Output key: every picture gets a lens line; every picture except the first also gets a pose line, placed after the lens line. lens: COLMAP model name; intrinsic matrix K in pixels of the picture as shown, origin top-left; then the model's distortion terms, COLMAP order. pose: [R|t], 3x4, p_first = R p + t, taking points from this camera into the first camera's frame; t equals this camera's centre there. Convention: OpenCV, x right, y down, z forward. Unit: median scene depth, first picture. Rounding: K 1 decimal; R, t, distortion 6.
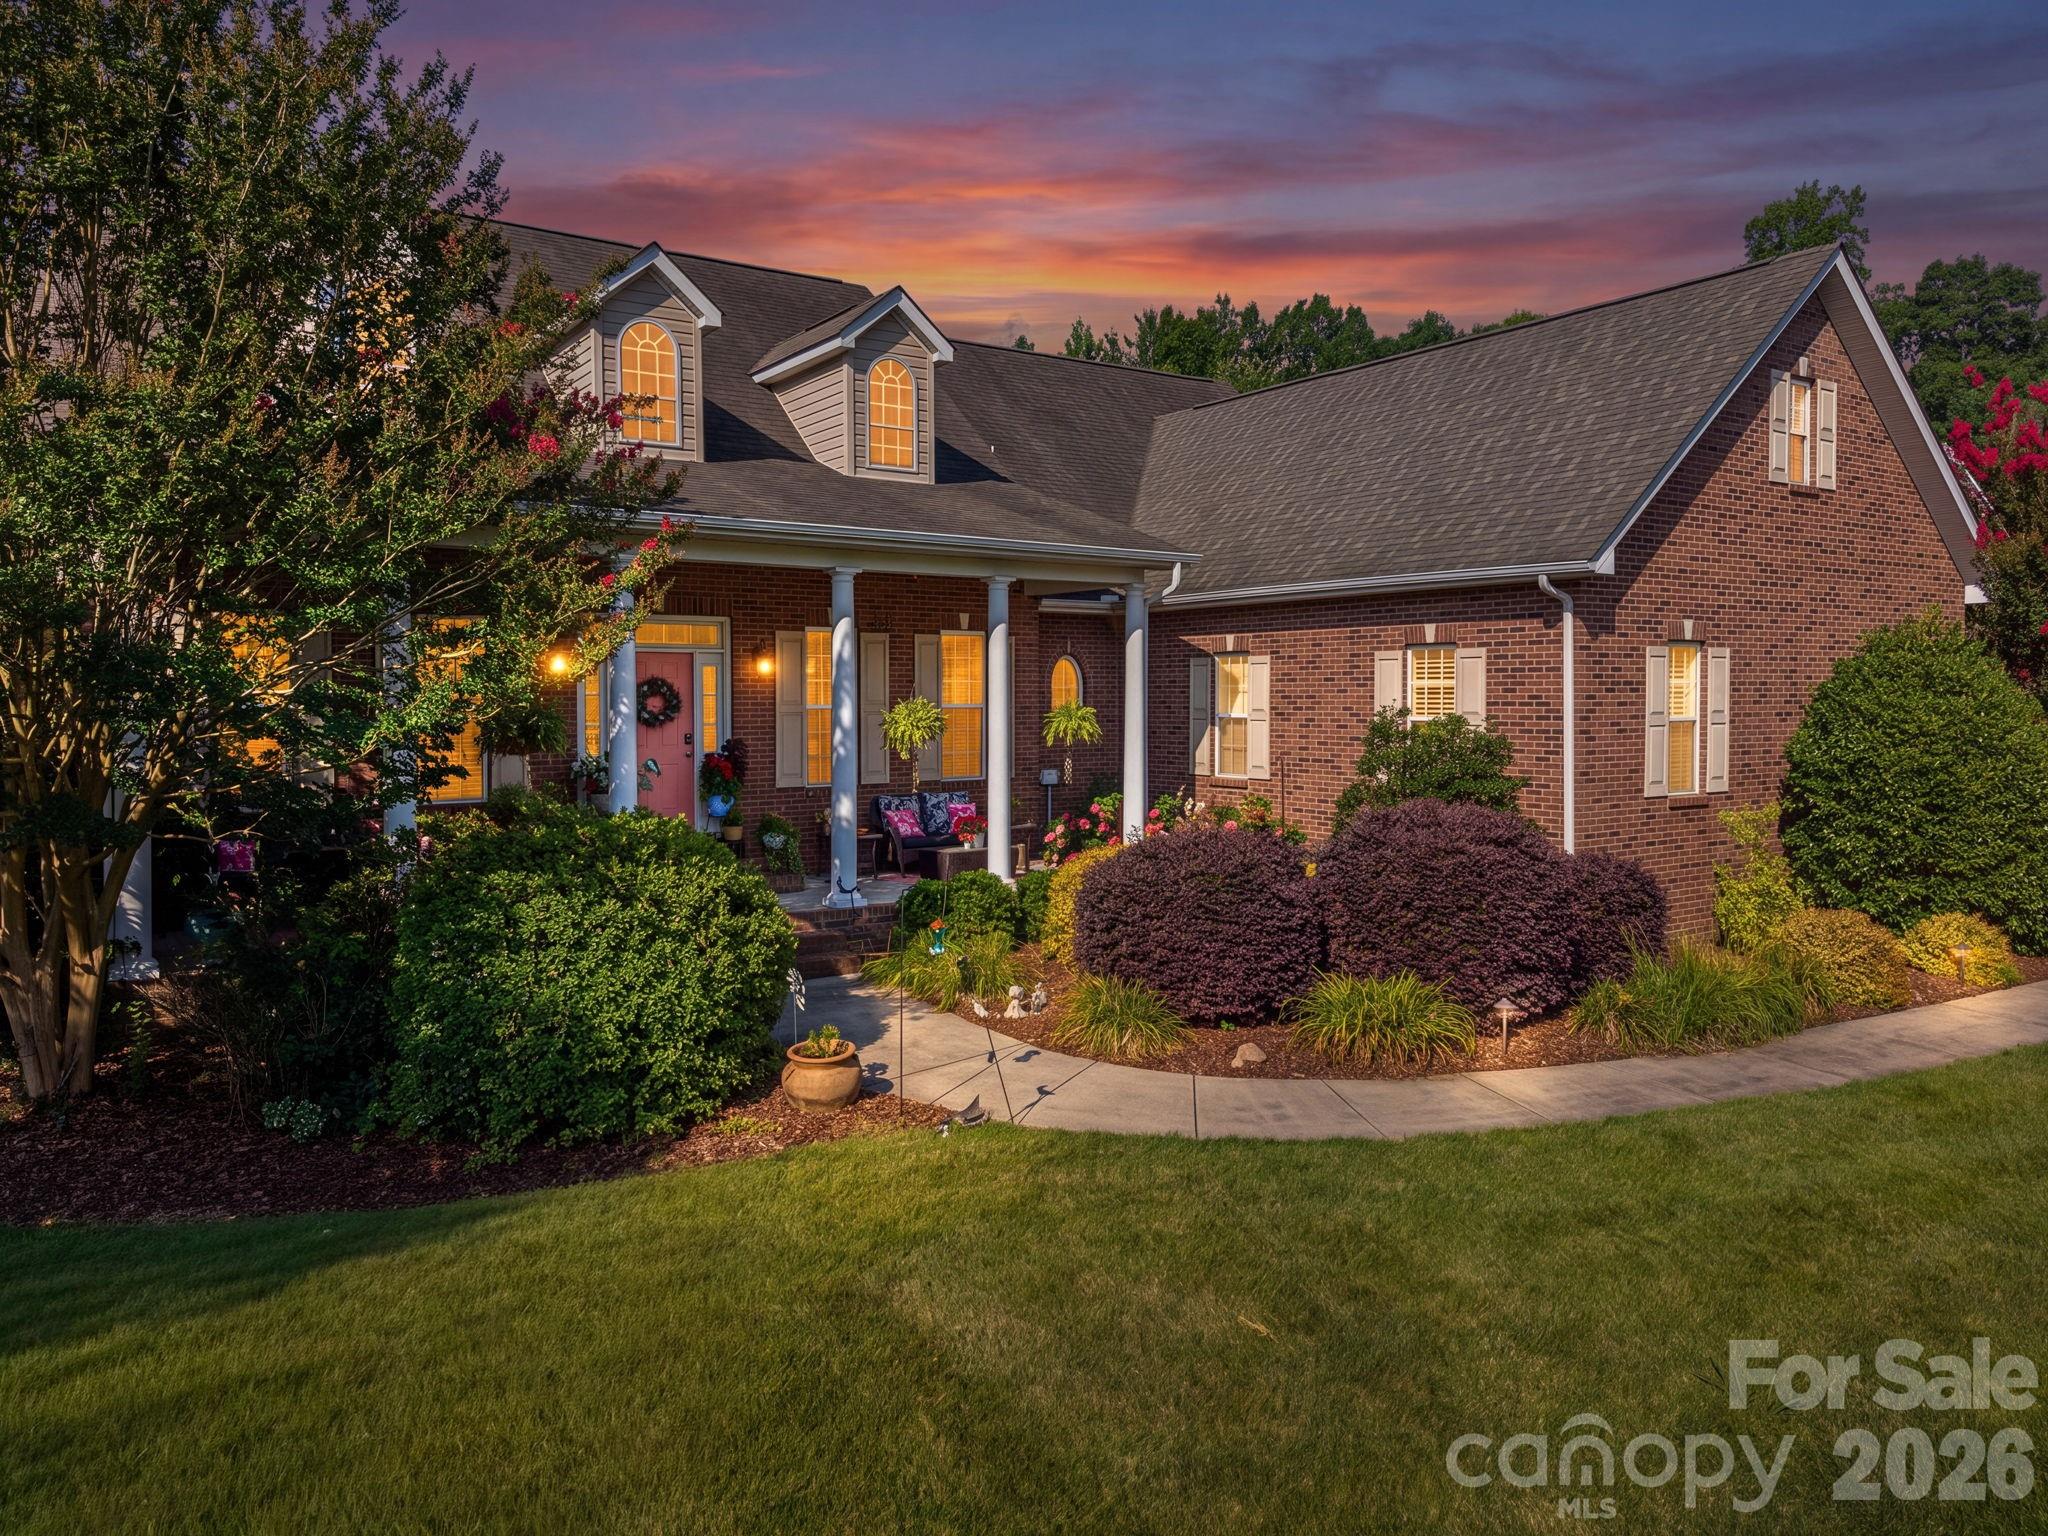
lens RADIAL K [[1421.8, 0, 1024.0], [0, 1421.8, 768.0], [0, 0, 1]] dist [0.003227, -0.000378]
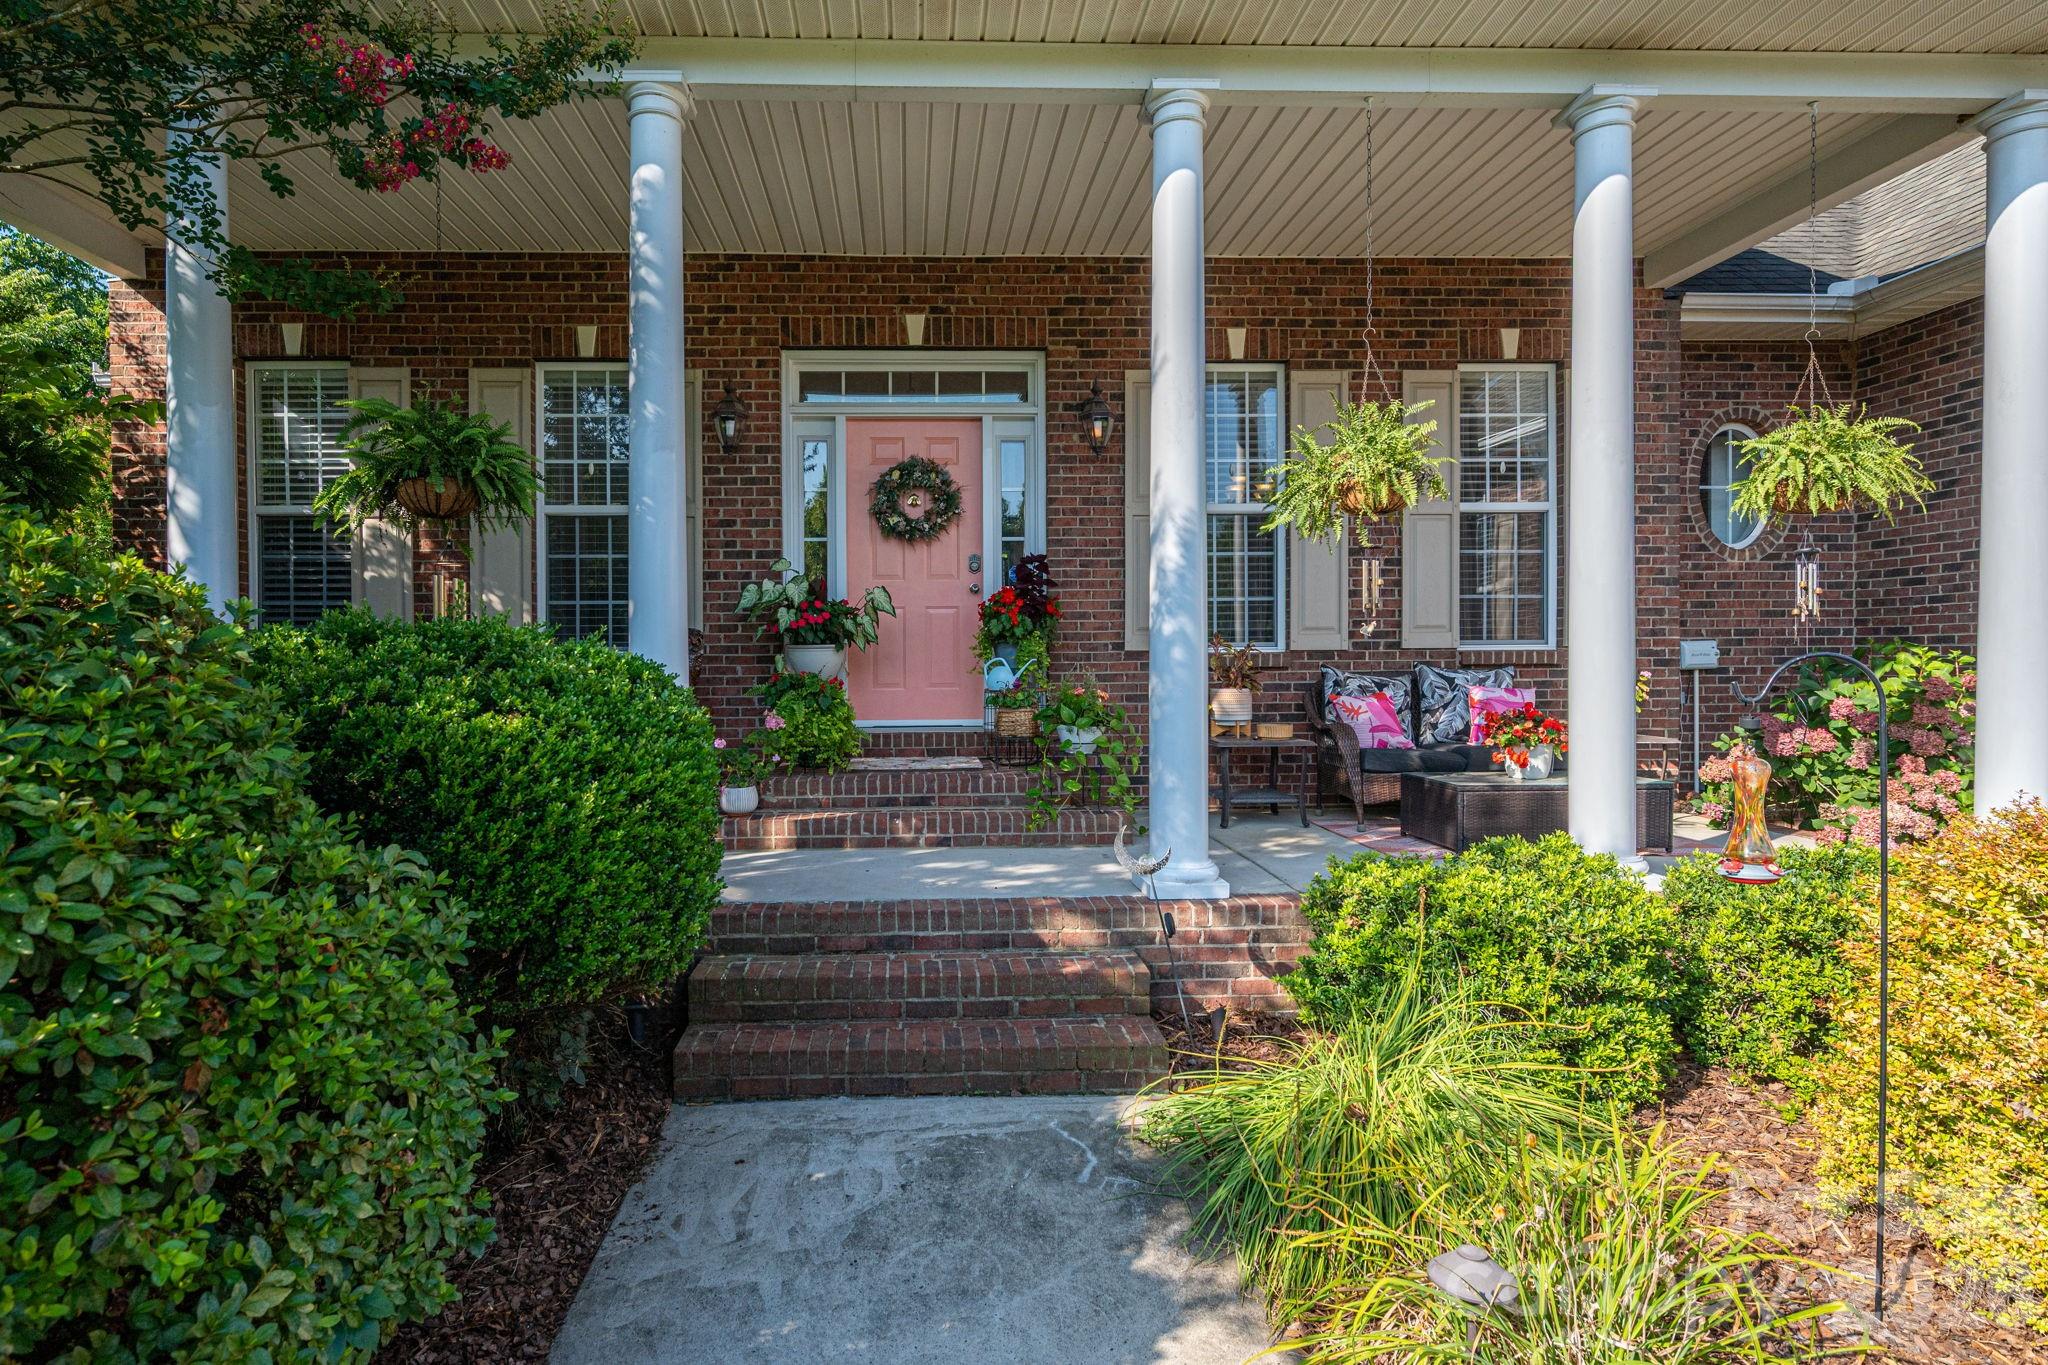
lens RADIAL K [[874.7, 0, 1024.0], [0, 874.7, 682.5], [0, 0, 1]] dist [-0.000557, -0.000347]
pose [[0.847584, -0.000448, -0.530661, -0.025090], [-0.026462, 0.998720, -0.043109, 0.043733], [0.530001, 0.050581, 0.846487, 0.702841]]
